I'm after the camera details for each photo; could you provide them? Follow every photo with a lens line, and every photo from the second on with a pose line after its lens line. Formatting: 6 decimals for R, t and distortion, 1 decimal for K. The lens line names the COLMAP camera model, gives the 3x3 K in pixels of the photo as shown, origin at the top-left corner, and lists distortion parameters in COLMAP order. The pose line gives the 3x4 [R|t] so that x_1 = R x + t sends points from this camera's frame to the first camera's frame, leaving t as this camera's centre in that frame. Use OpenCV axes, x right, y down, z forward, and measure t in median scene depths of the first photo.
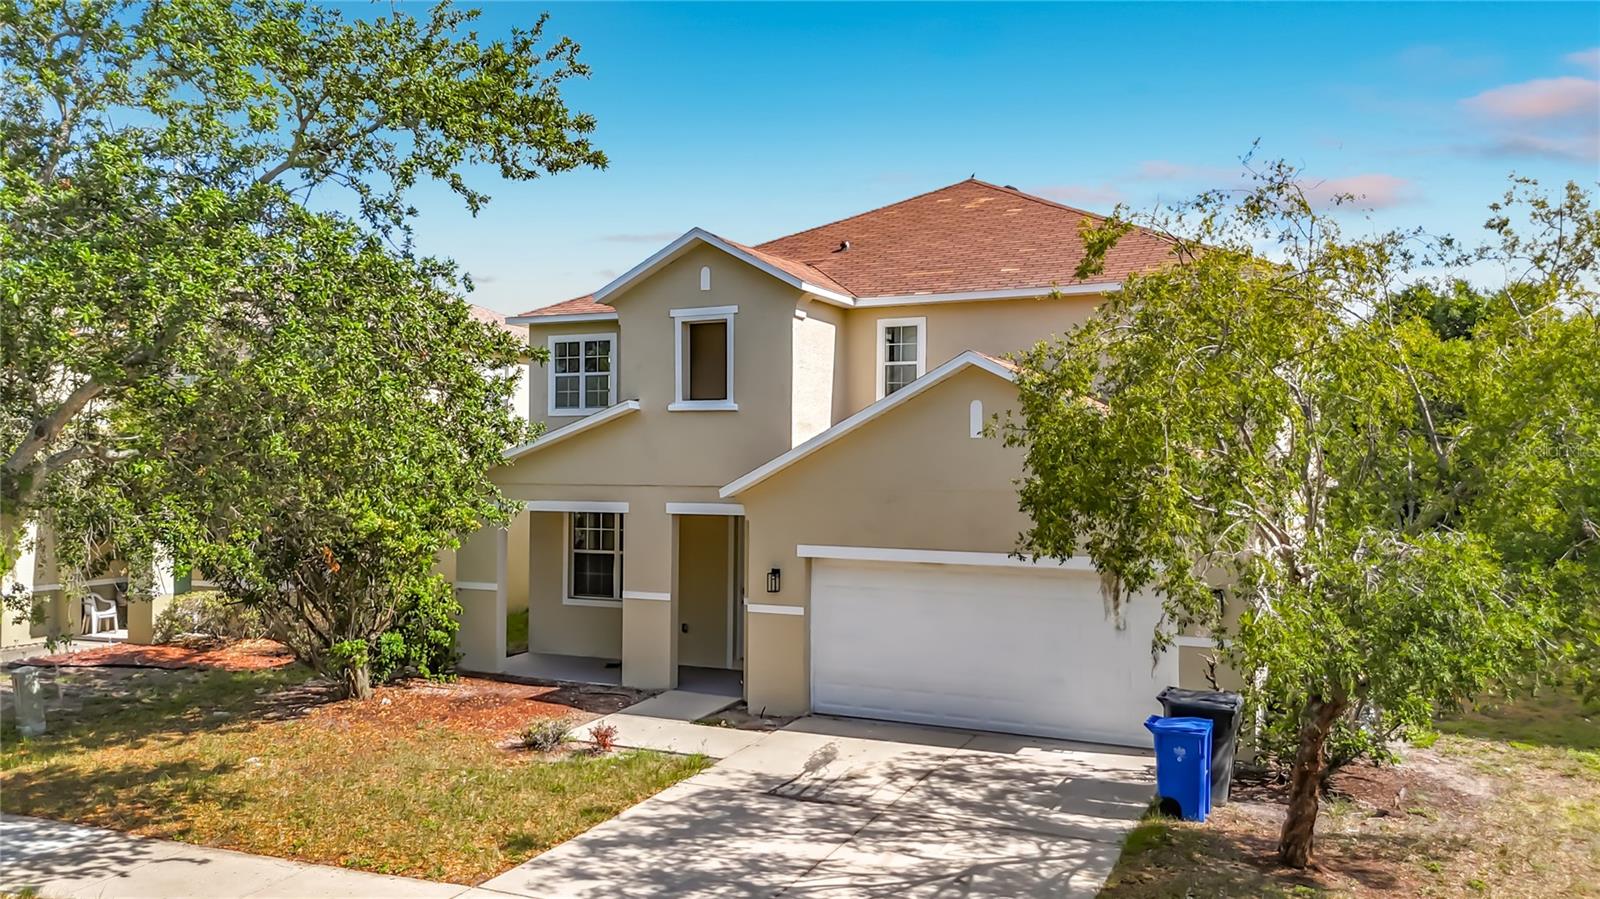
lens RADIAL K [[1207.3, 0, 798.5], [0, 1207.3, 446.8], [0, 0, 1]] dist [0.031265, -0.048200]
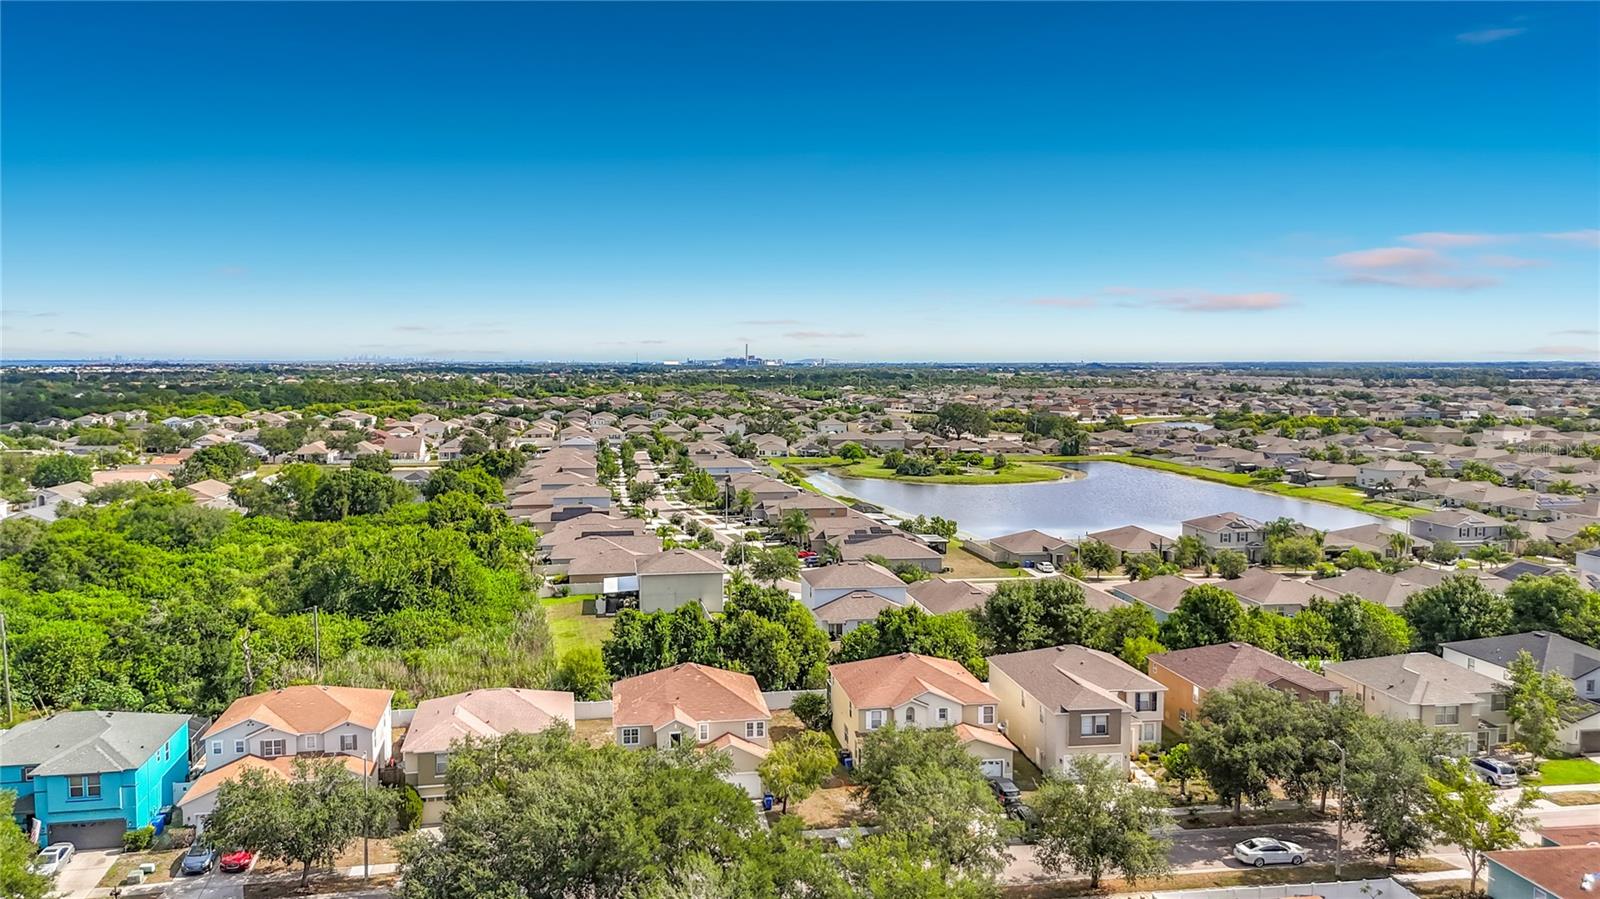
lens RADIAL K [[1197.0, 0, 793.8], [0, 1197.0, 447.5], [0, 0, 1]] dist [0.073454, -0.079249]
pose [[0.821157, -0.043228, 0.569063, -3.841000], [-0.002289, 0.996870, 0.079028, -2.619175], [-0.570698, -0.066197, 0.818487, -5.265040]]
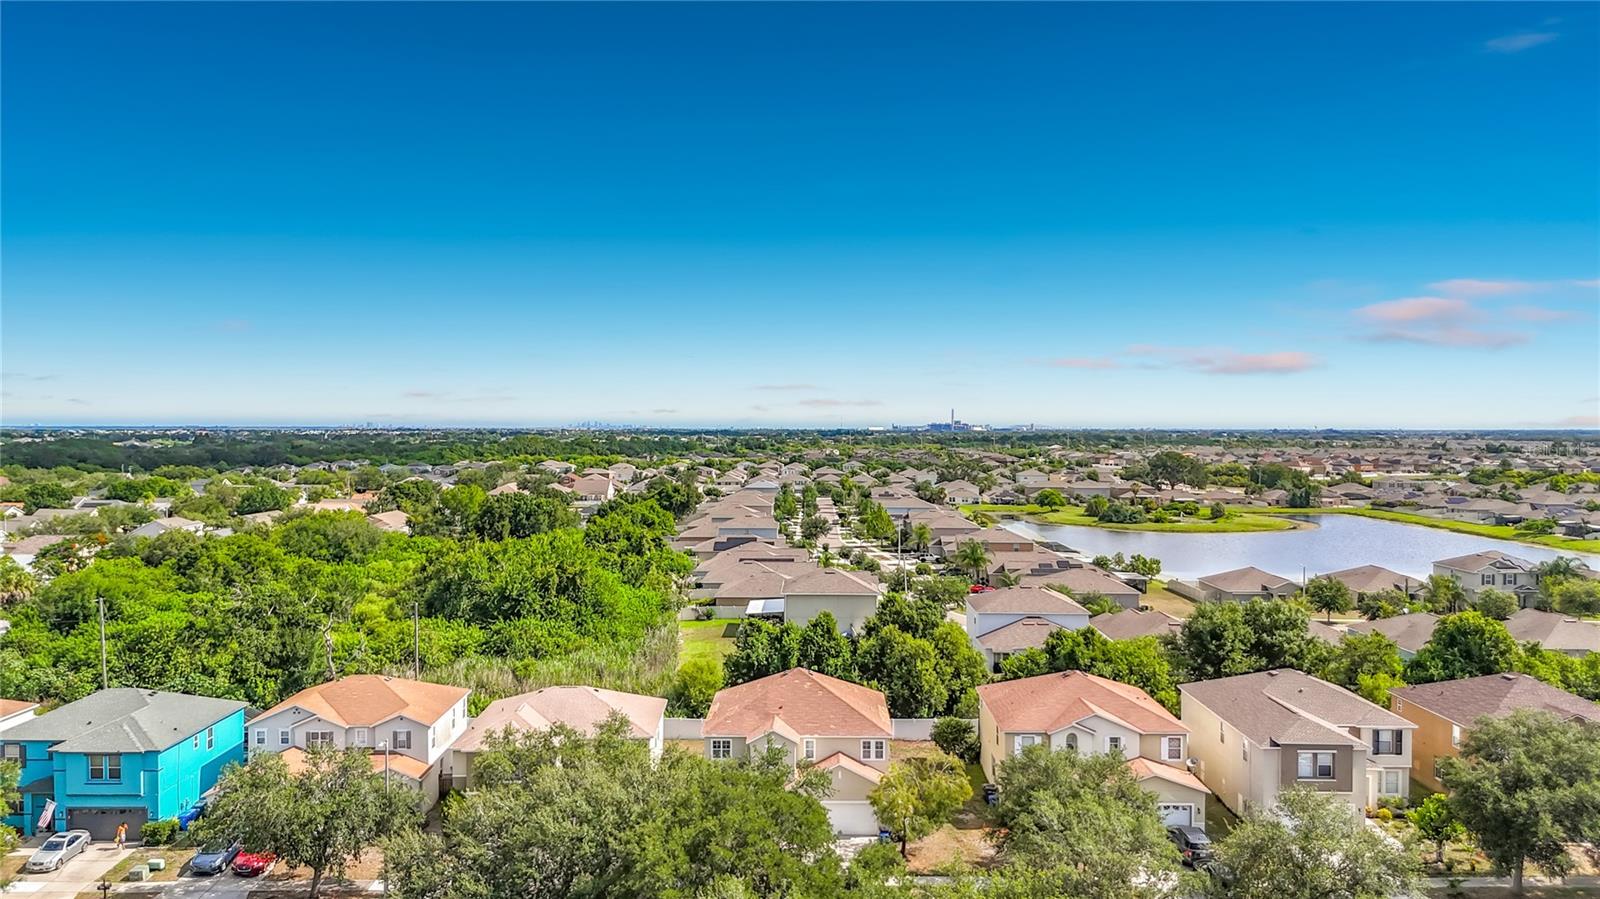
lens RADIAL K [[1207.3, 0, 798.5], [0, 1207.3, 446.8], [0, 0, 1]] dist [0.031265, -0.048200]
pose [[0.905229, -0.006774, 0.424871, -2.702750], [-0.002834, 0.999754, 0.021979, -1.889790], [-0.424915, -0.021100, 0.904987, -4.390406]]
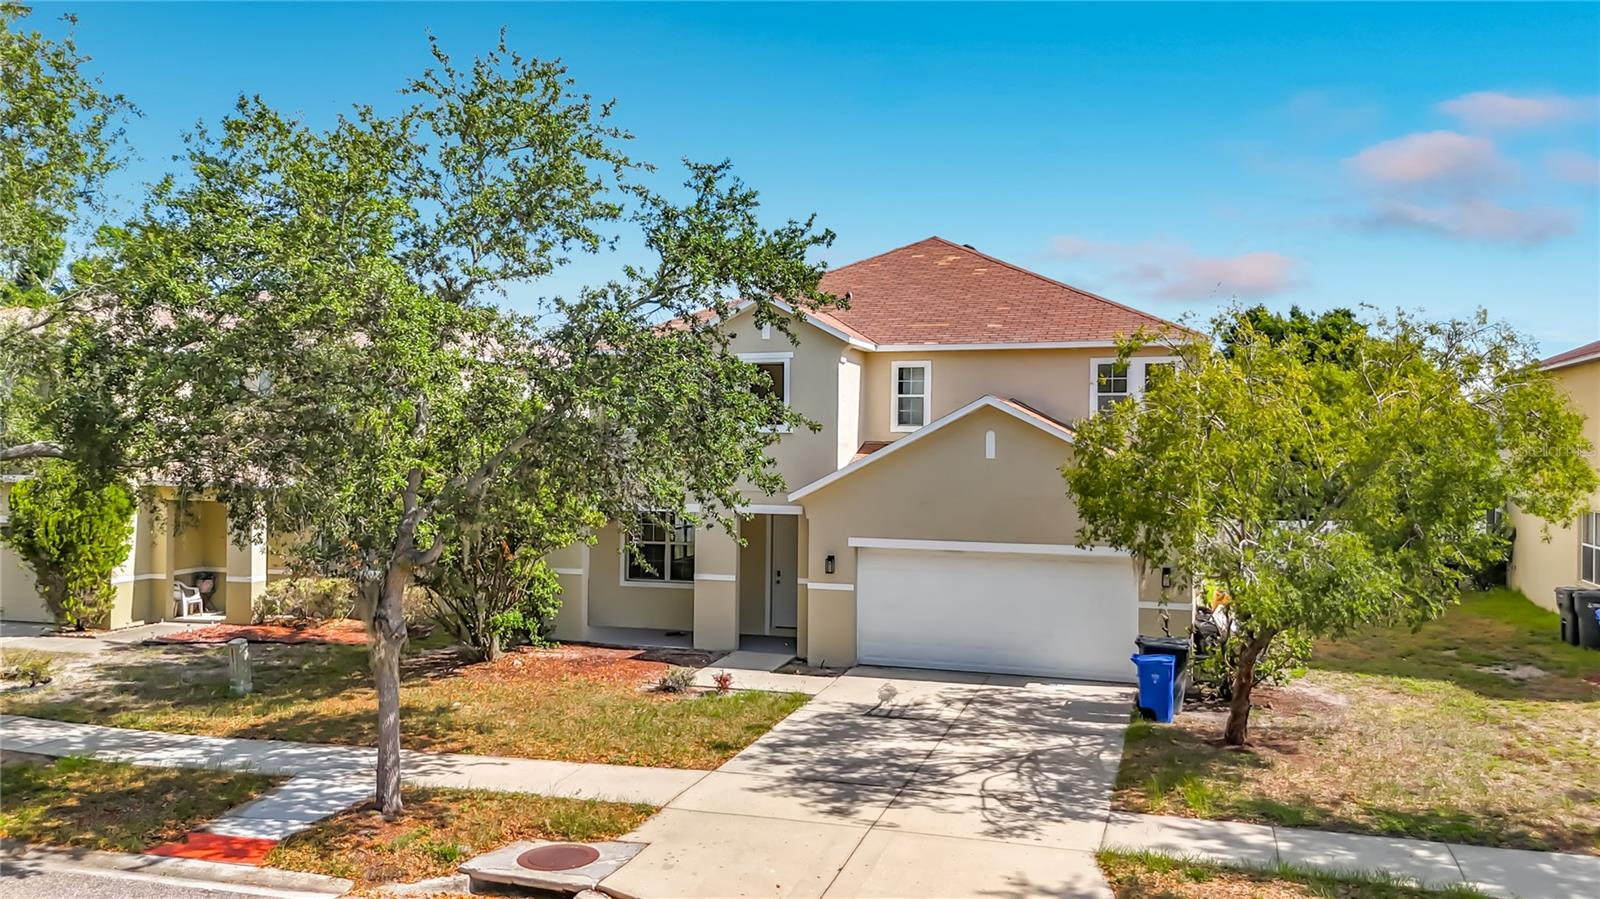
lens RADIAL K [[1217.7, 0, 799.7], [0, 1217.7, 451.6], [0, 0, 1]] dist [0.039735, -0.048781]
pose [[0.991209, 0.005273, 0.132200, -0.305801], [-0.007307, 0.999862, 0.014912, -0.042443], [-0.132103, -0.015747, 0.991111, -0.411391]]
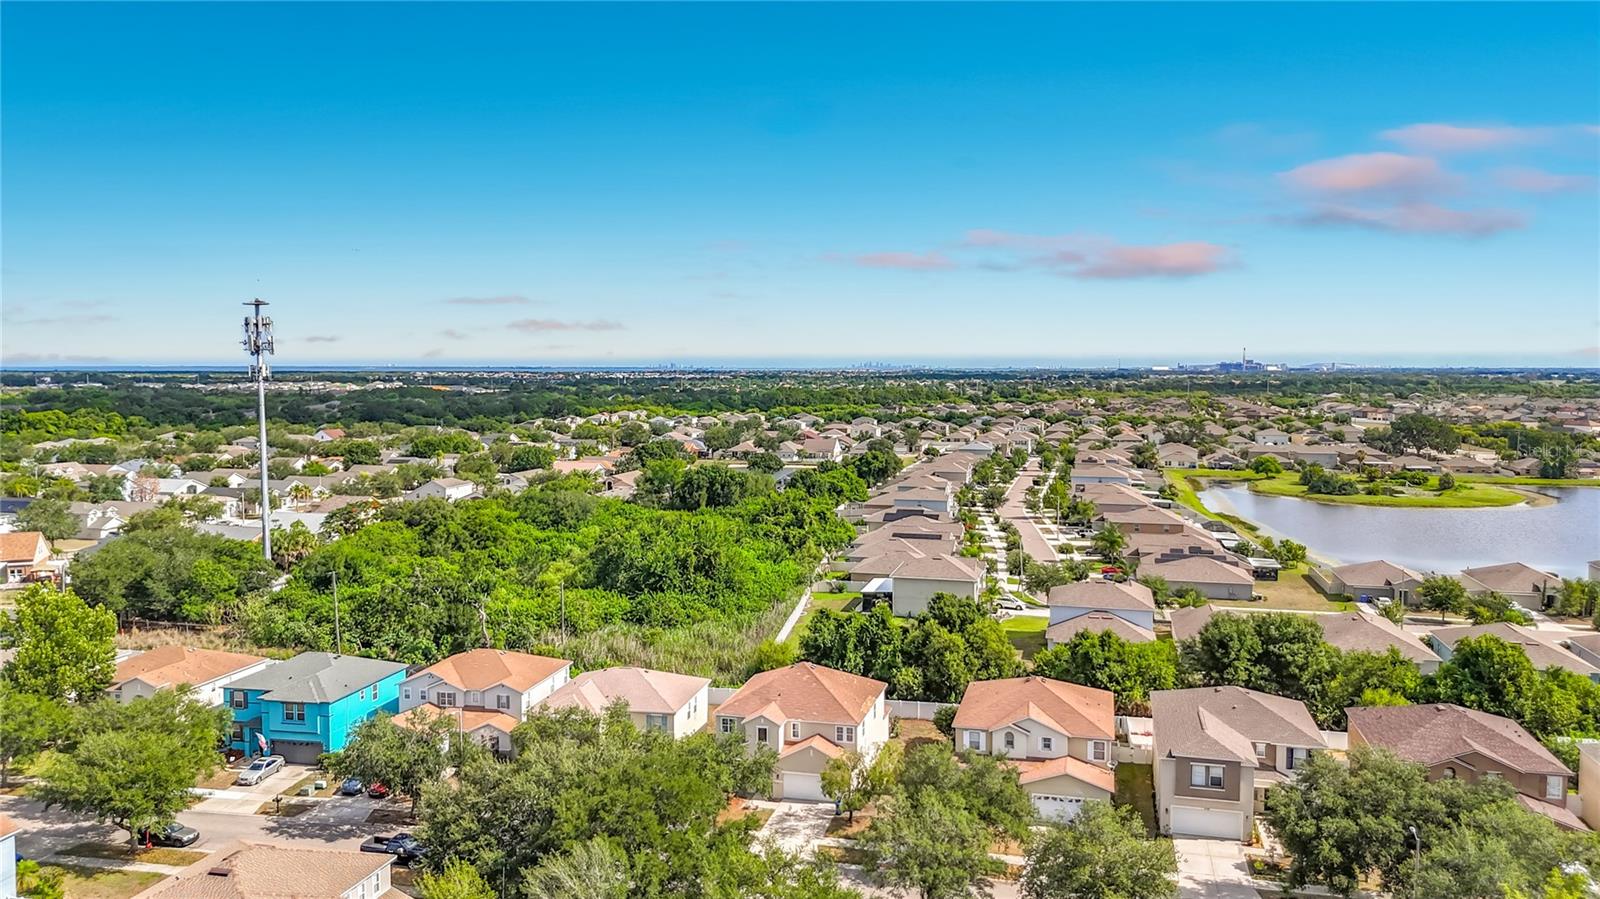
lens RADIAL K [[1179.4, 0, 807.3], [0, 1179.4, 446.2], [0, 0, 1]] dist [0.069130, -0.070213]
pose [[0.978098, -0.015406, 0.207576, -1.443286], [-0.000100, 0.997222, 0.074485, -2.639680], [-0.208147, -0.072874, 0.975379, -6.263701]]
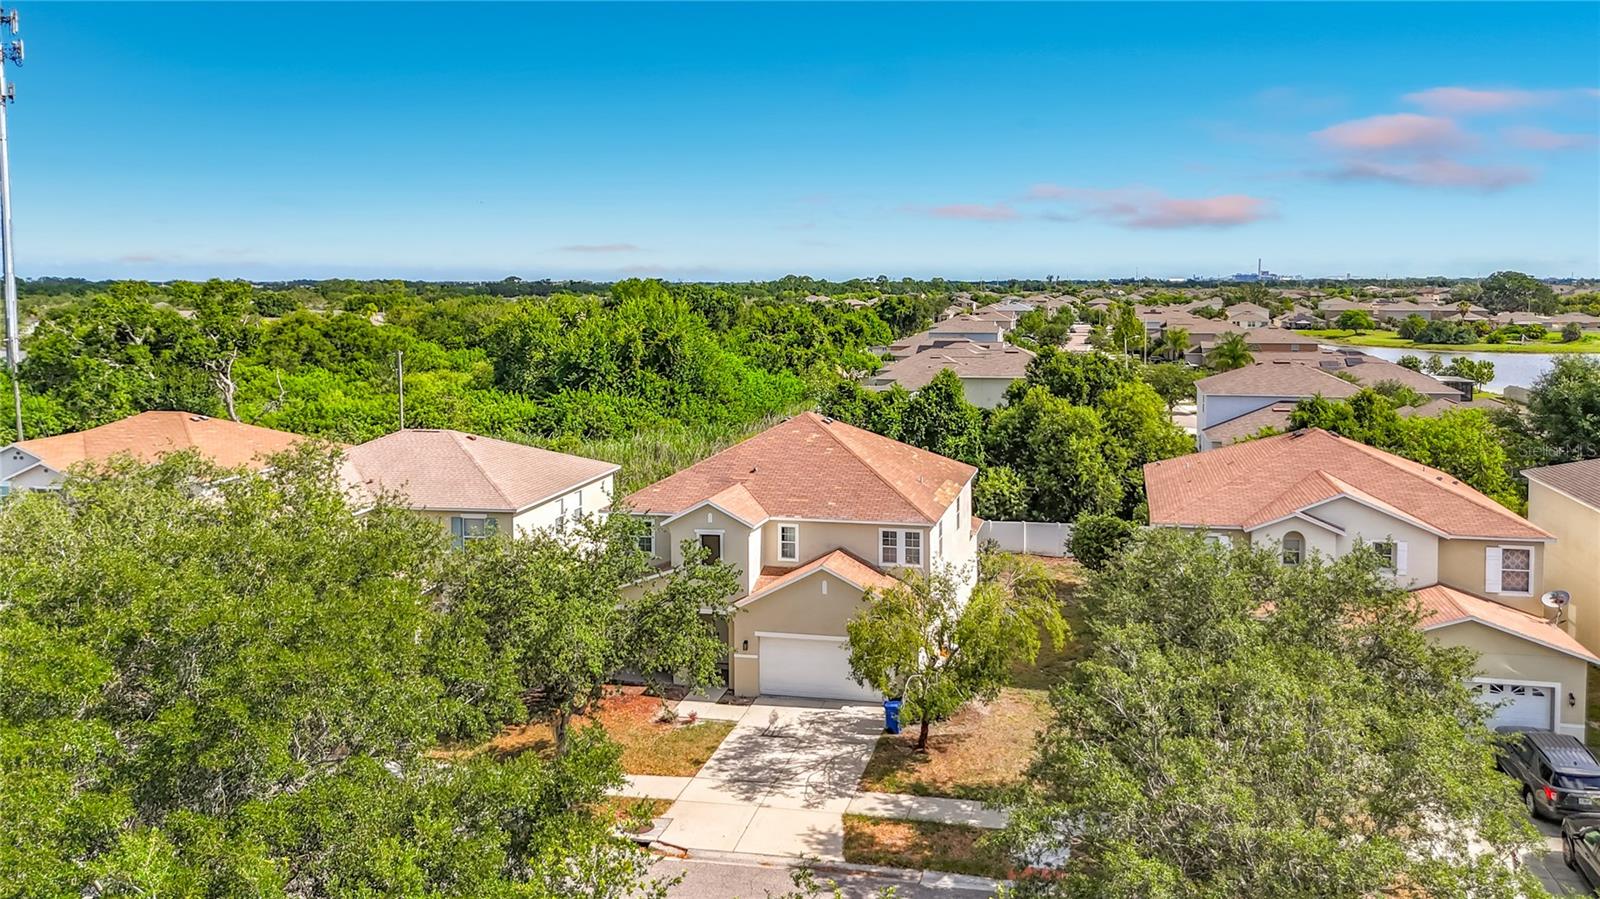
lens RADIAL K [[1194.4, 0, 850.9], [0, 1194.4, 359.2], [0, 0, 1]] dist [0.044207, -0.050300]
pose [[0.971958, -0.019523, 0.234343, -0.517243], [0.003527, 0.997646, 0.068483, -0.893831], [-0.235128, -0.065736, 0.969739, -1.980681]]
